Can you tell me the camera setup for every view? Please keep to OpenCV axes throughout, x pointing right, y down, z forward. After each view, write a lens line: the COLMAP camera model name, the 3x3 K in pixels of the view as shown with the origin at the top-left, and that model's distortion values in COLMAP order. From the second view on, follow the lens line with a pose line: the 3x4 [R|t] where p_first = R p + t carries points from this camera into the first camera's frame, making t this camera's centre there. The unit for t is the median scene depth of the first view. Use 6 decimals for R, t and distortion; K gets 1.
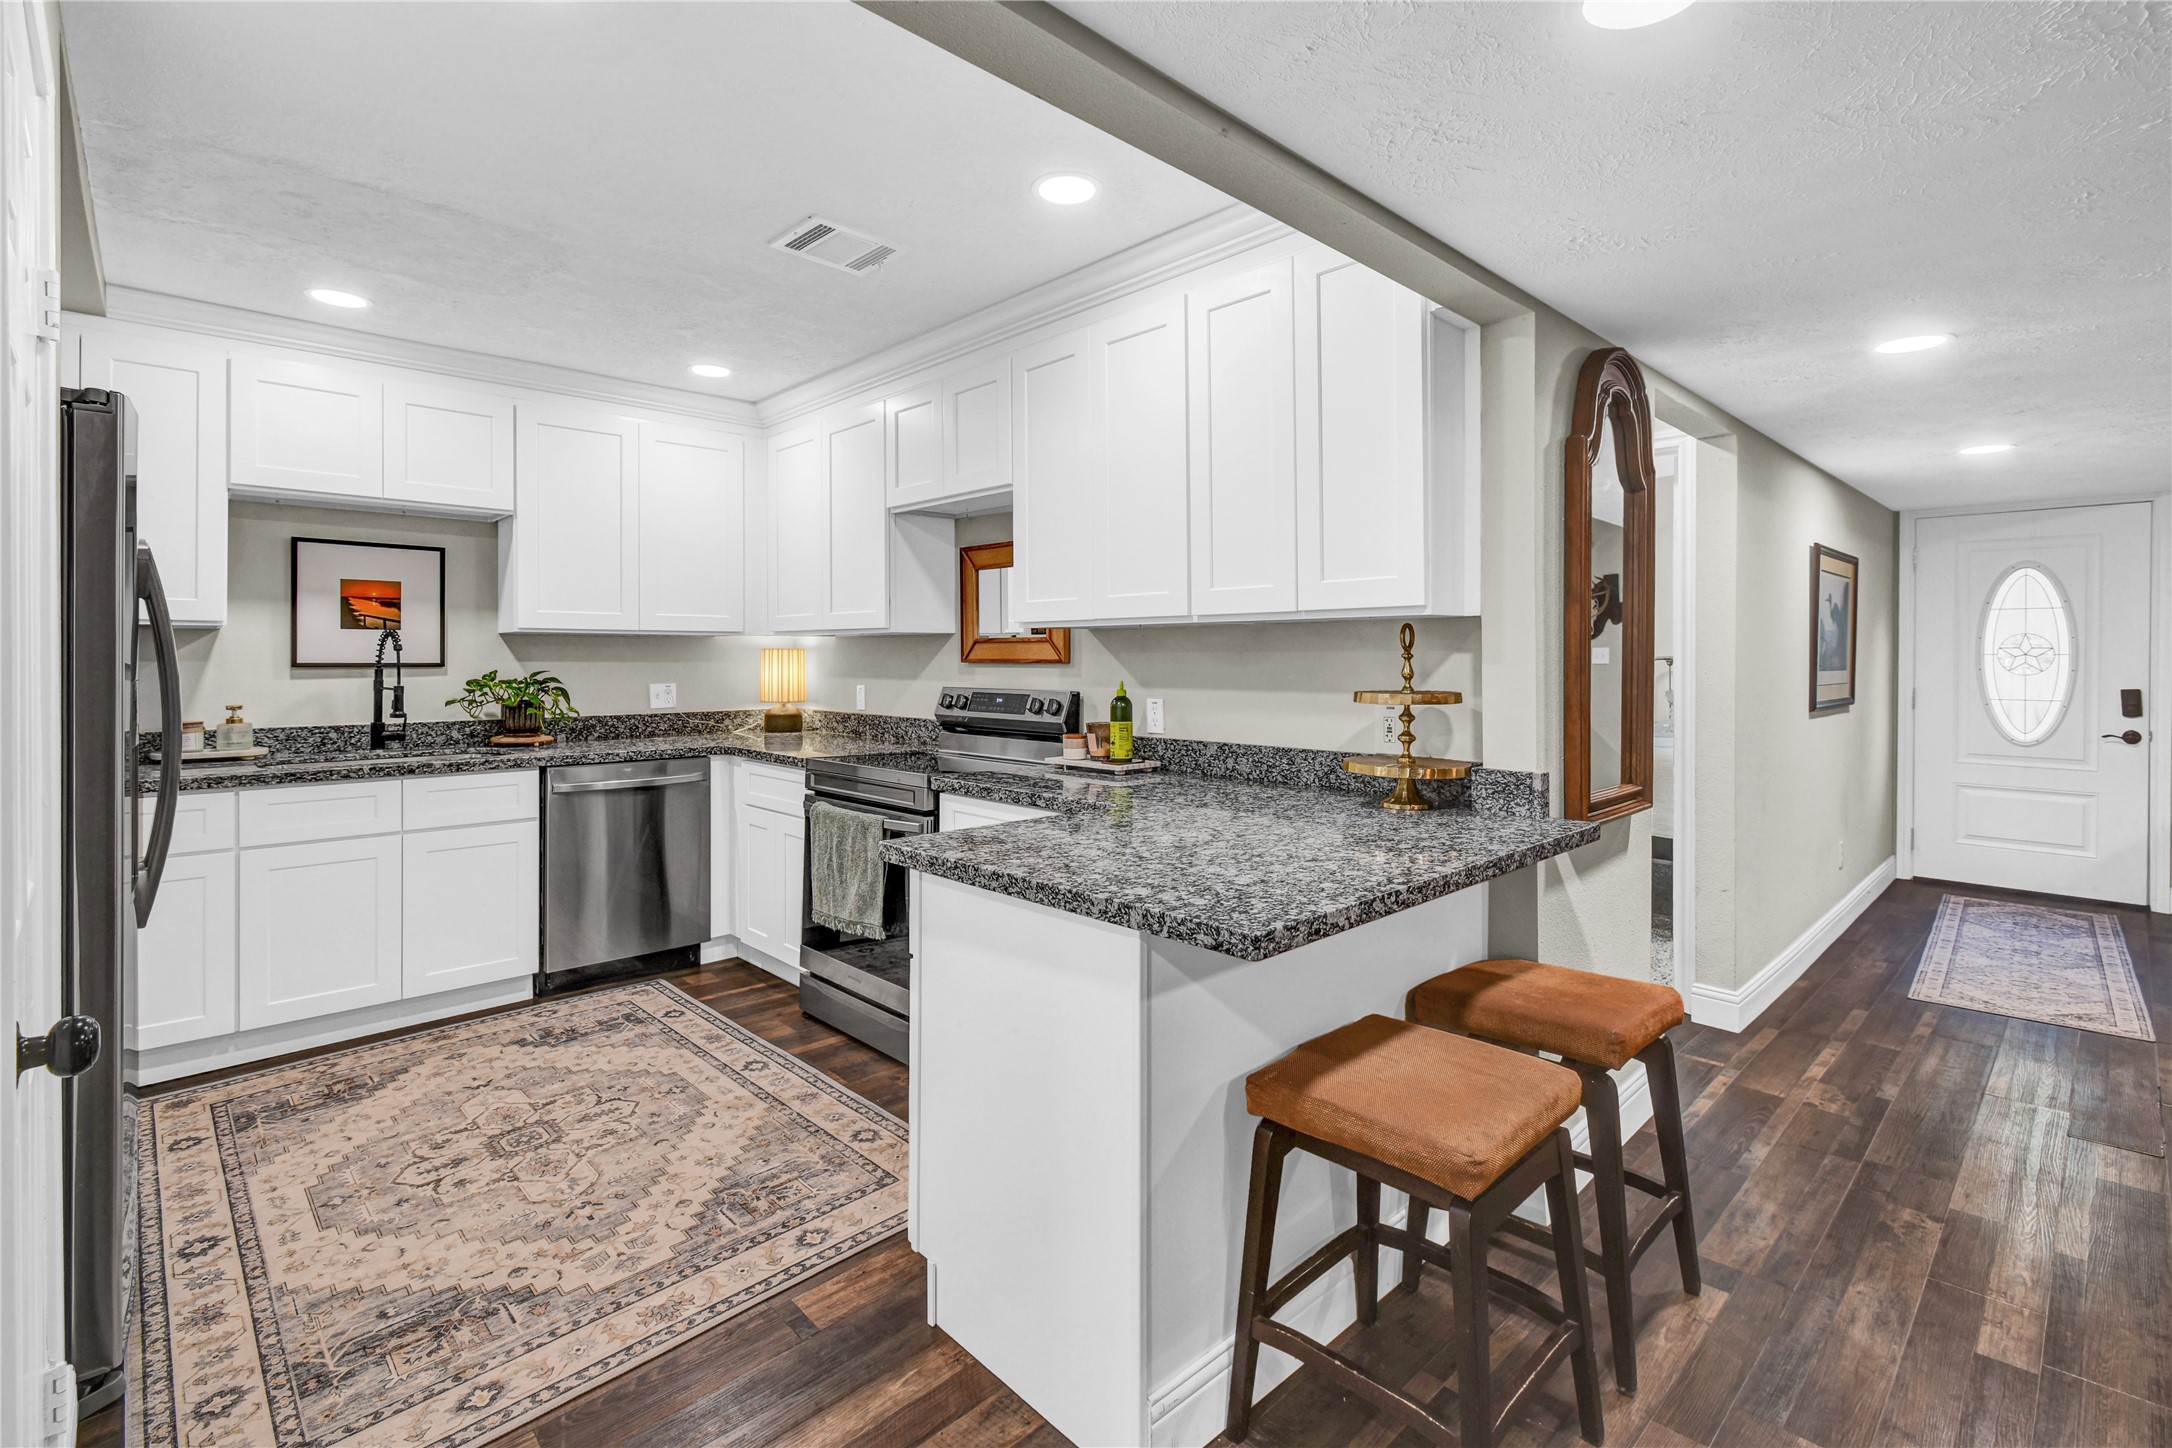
lens RADIAL K [[965.8, 0, 1106.2], [0, 965.8, 675.4], [0, 0, 1]] dist [0.016130, -0.007305]
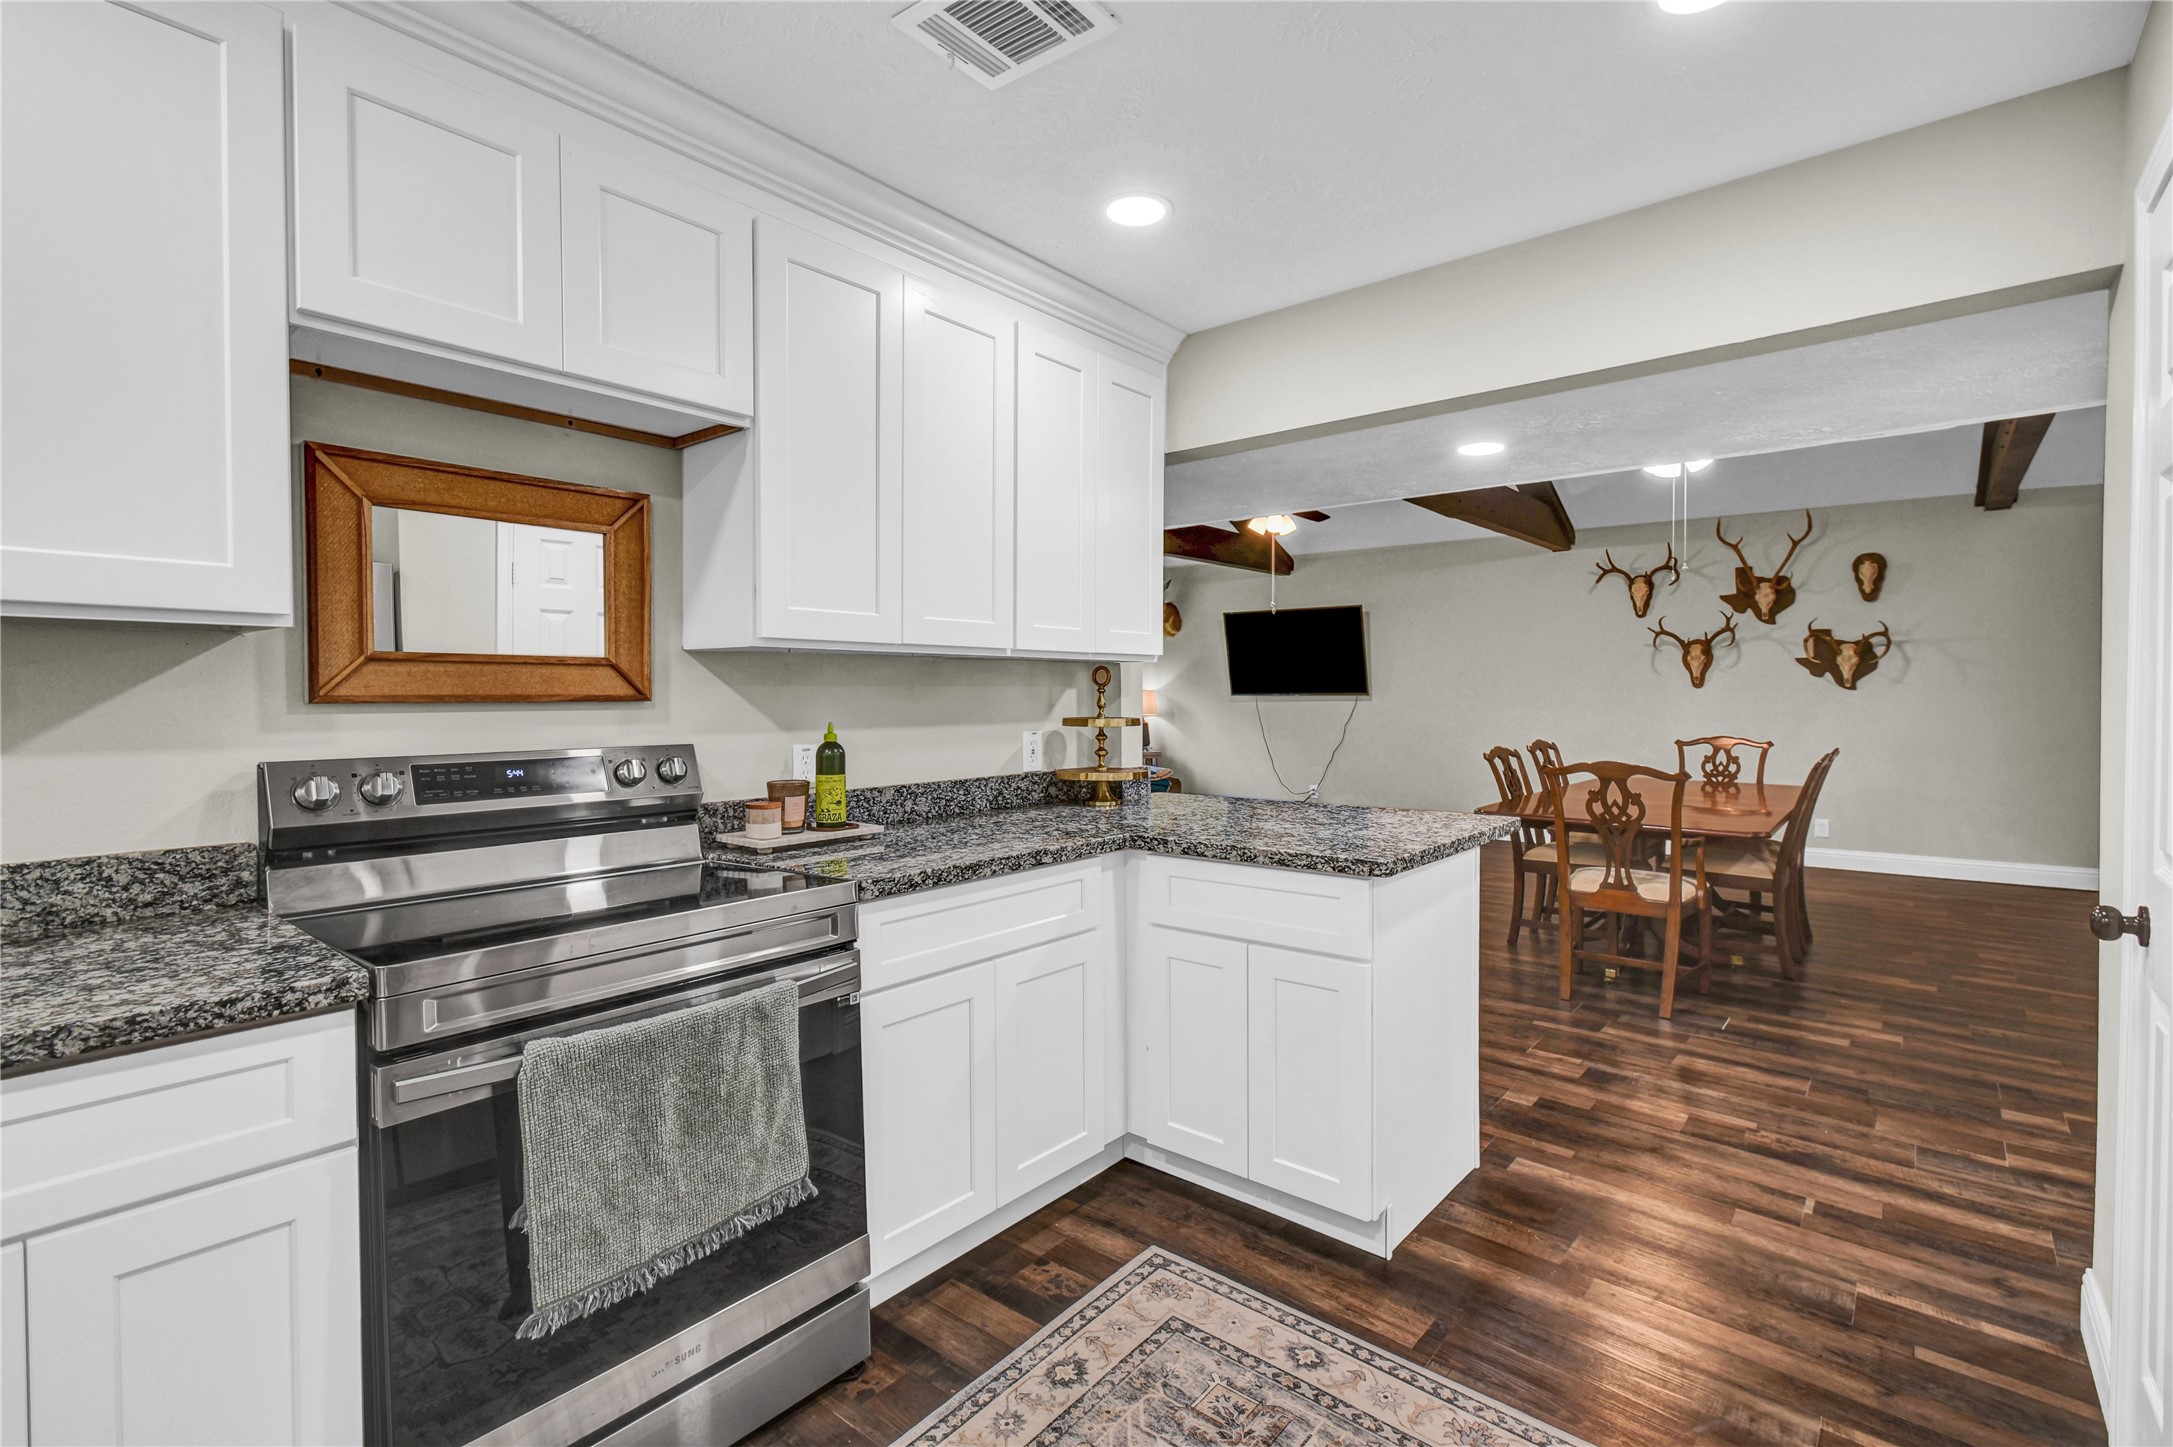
lens RADIAL K [[966.2, 0, 1088.1], [0, 966.2, 715.1], [0, 0, 1]] dist [0.016130, -0.007305]
pose [[-0.091859, -0.019544, 0.995580, -0.820878], [0.018430, 0.999603, 0.021323, -0.013651], [-0.995601, 0.020307, -0.091463, 0.908063]]
